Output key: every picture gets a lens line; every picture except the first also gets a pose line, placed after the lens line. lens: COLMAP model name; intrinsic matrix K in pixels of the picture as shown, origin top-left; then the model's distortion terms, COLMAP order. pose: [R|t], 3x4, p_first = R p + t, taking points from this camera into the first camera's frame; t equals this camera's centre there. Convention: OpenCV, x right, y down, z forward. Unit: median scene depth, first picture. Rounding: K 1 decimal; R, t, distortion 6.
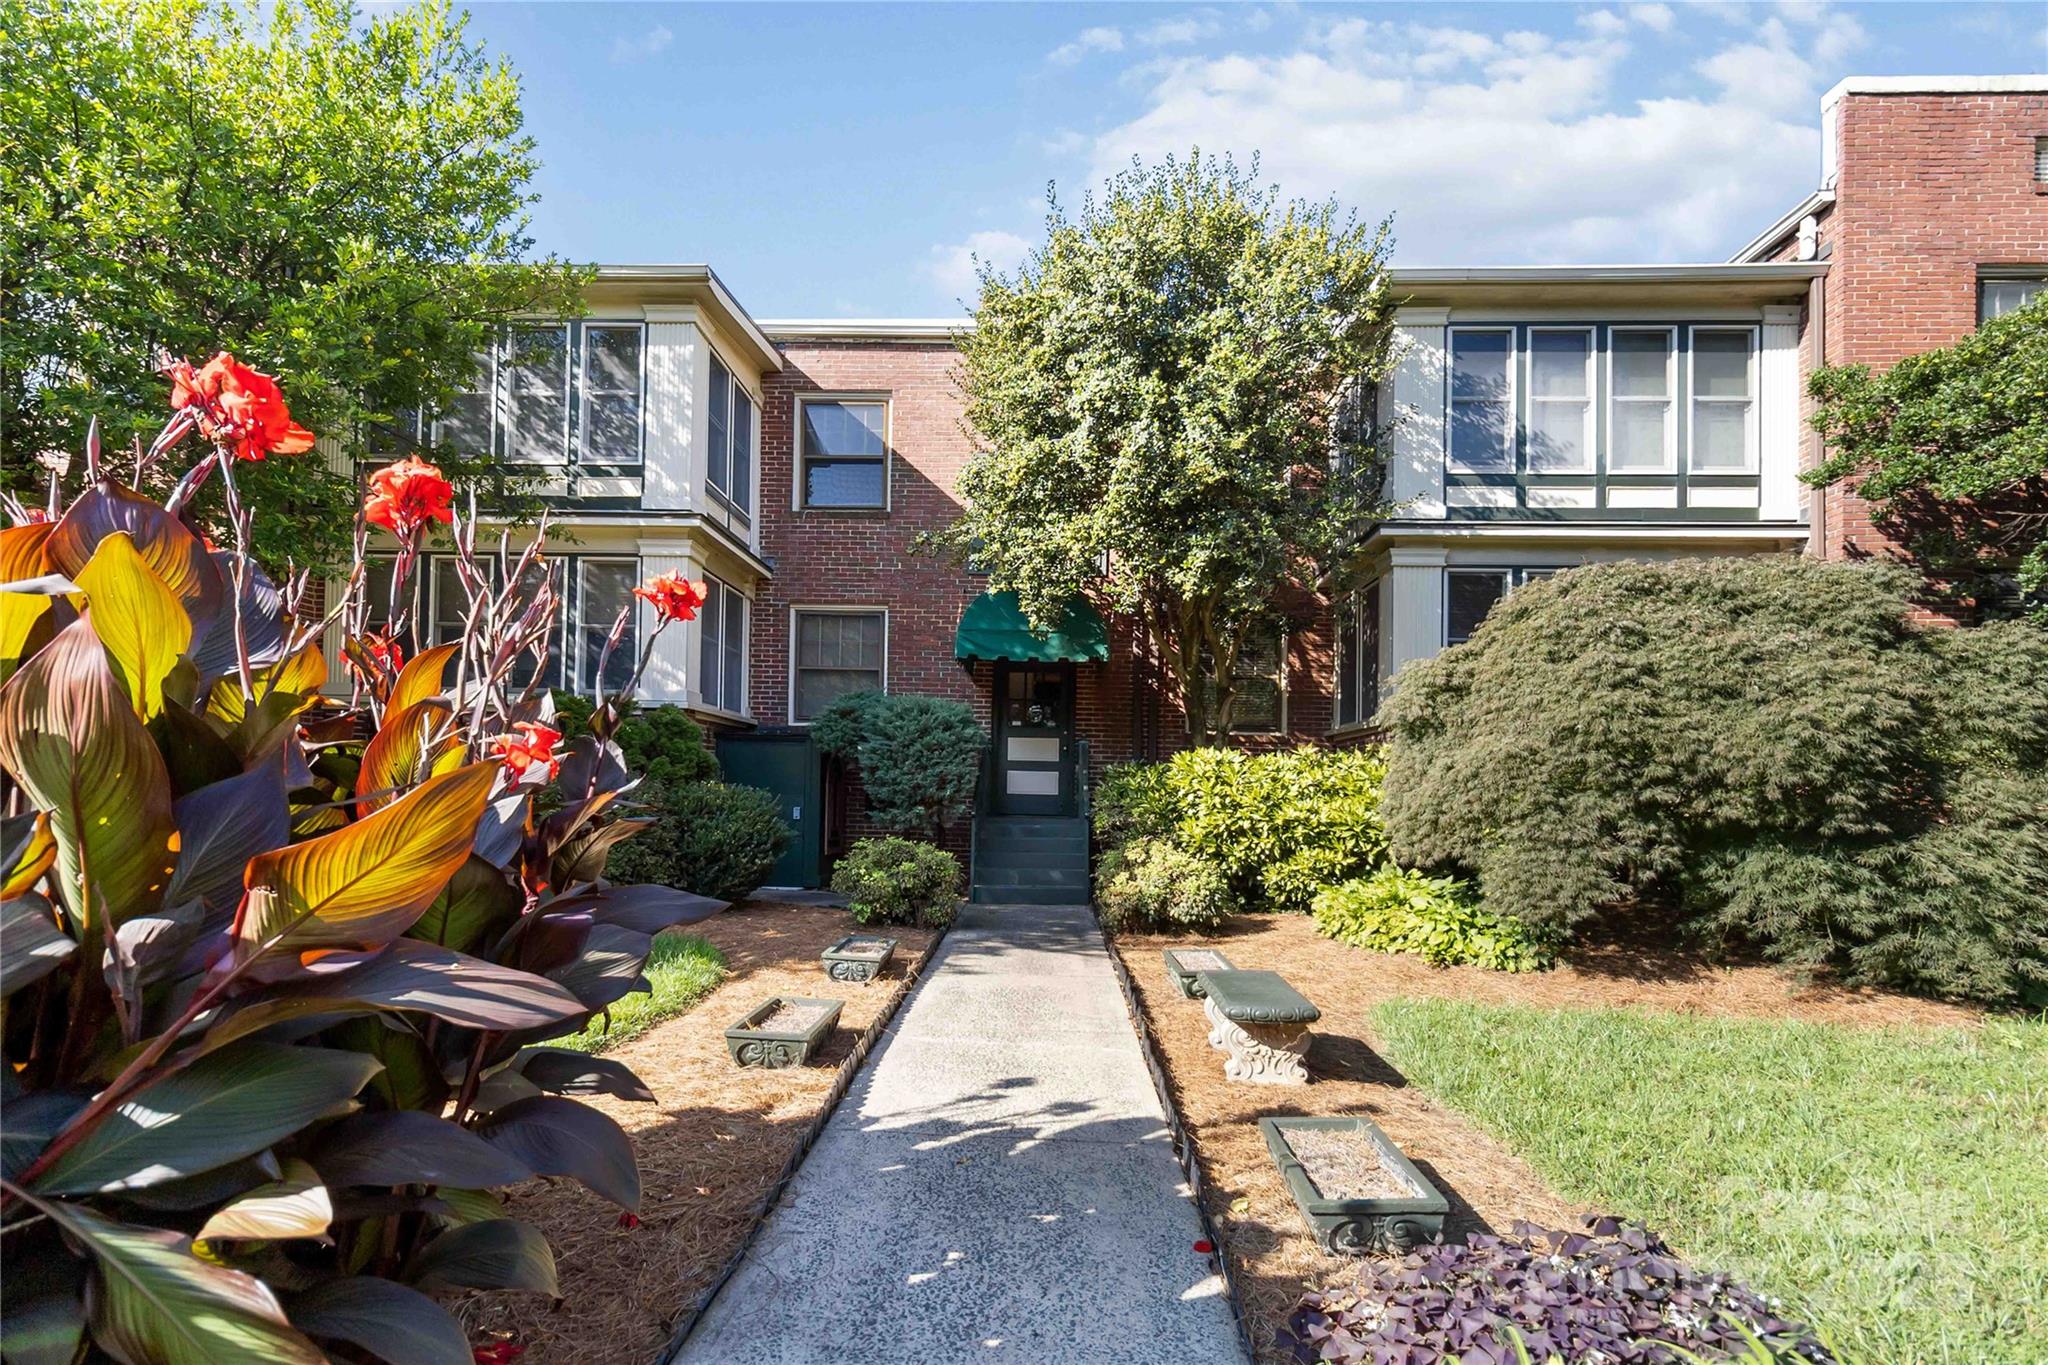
lens RADIAL K [[929.2, 0, 1024.0], [0, 929.2, 682.5], [0, 0, 1]] dist [-0.010066, -0.000280]
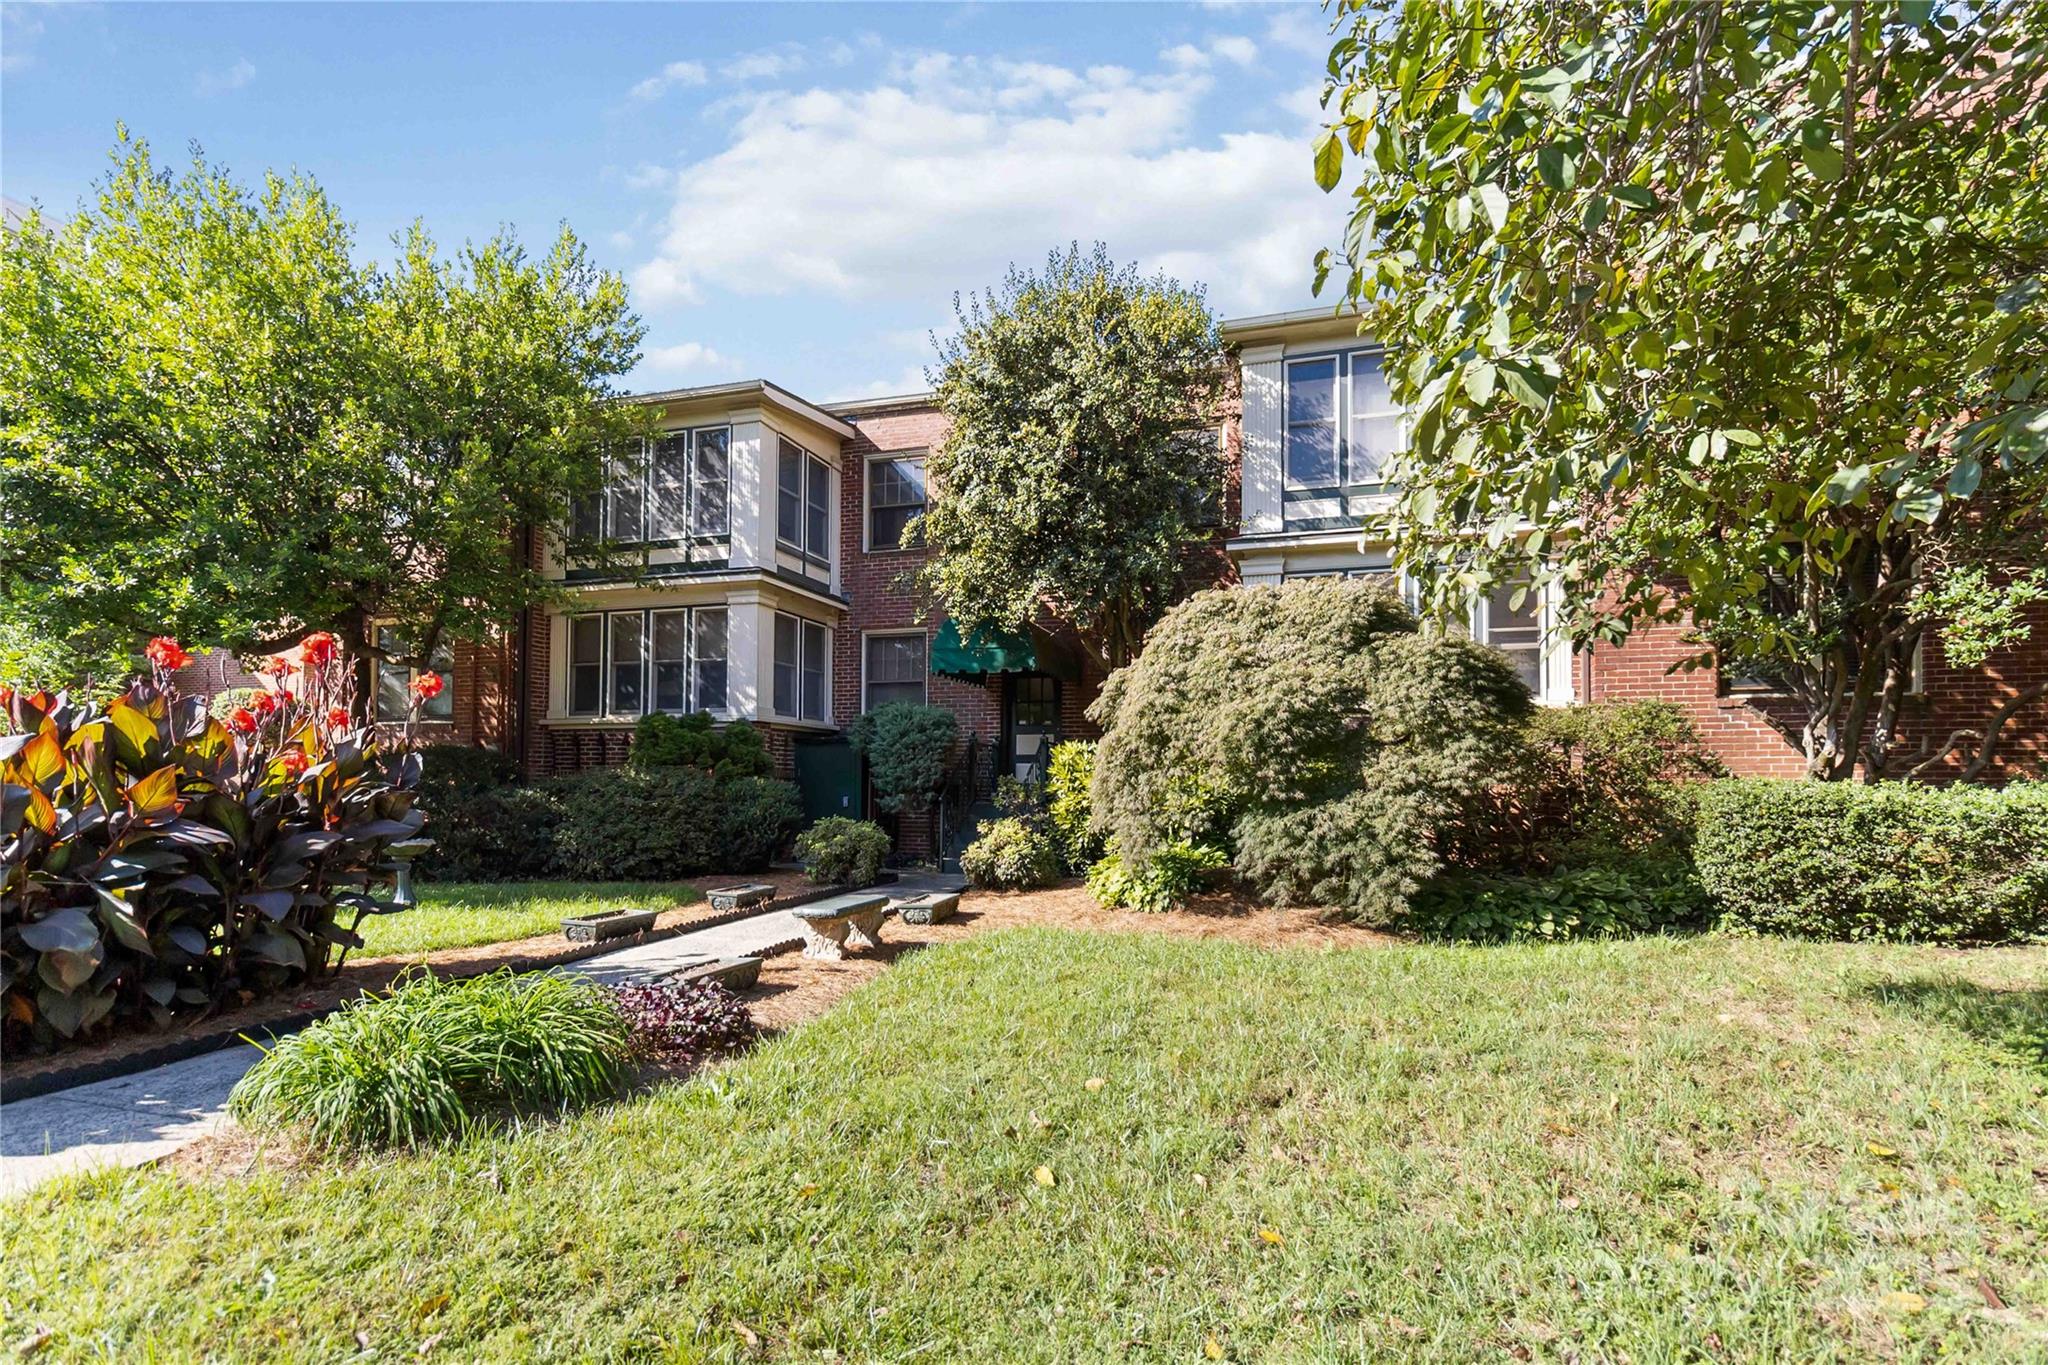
lens RADIAL K [[965.5, 0, 1024.9], [0, 965.5, 638.9], [0, 0, 1]] dist [-0.013708, 0.000021]
pose [[0.951621, -0.061779, -0.300999, 0.392715], [0.051151, 0.997762, -0.043069, -0.008940], [0.302986, 0.025589, 0.952651, -0.165518]]
